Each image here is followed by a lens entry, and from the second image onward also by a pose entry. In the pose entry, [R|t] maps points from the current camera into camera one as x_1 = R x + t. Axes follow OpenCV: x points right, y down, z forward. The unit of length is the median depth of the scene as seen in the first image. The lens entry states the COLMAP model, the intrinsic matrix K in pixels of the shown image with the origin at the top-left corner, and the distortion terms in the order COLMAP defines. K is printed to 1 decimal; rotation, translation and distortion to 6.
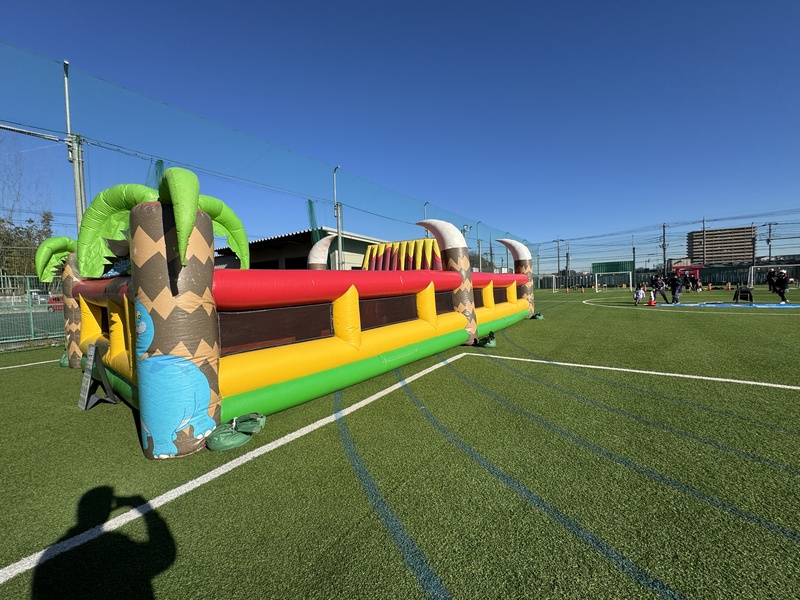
lens RADIAL K [[320.5, 0, 400.0], [0, 320.5, 300.0], [0, 0, 1]] dist [0.000438, 0.000014]
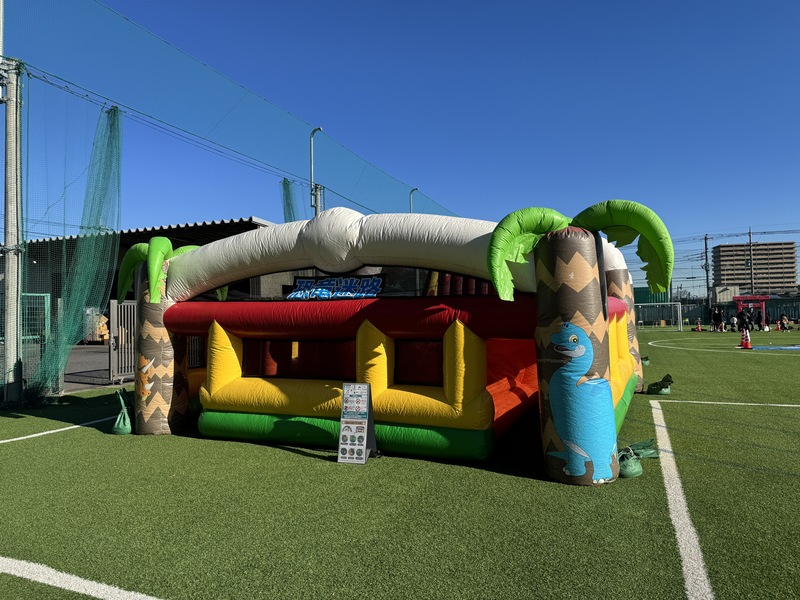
lens RADIAL K [[566.9, 0, 400.0], [0, 566.9, 300.0], [0, 0, 1]] dist [0.096520, -0.114891]
pose [[0.969820, 0.020823, 0.242930, -0.591070], [-0.001460, 0.996825, -0.079615, 0.022964], [-0.243816, 0.076858, 0.966771, -0.205518]]
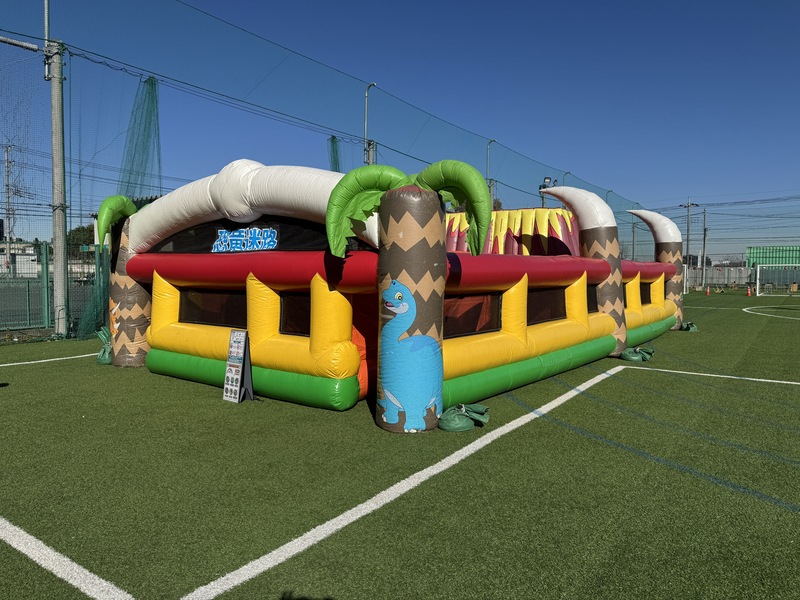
lens RADIAL K [[566.9, 0, 400.0], [0, 566.9, 300.0], [0, 0, 1]] dist [0.096520, -0.114891]
pose [[0.999253, 0.035591, 0.015039, -0.270250], [-0.035649, 0.999358, 0.003581, 0.017167], [-0.014902, -0.004114, 0.999880, -0.282825]]
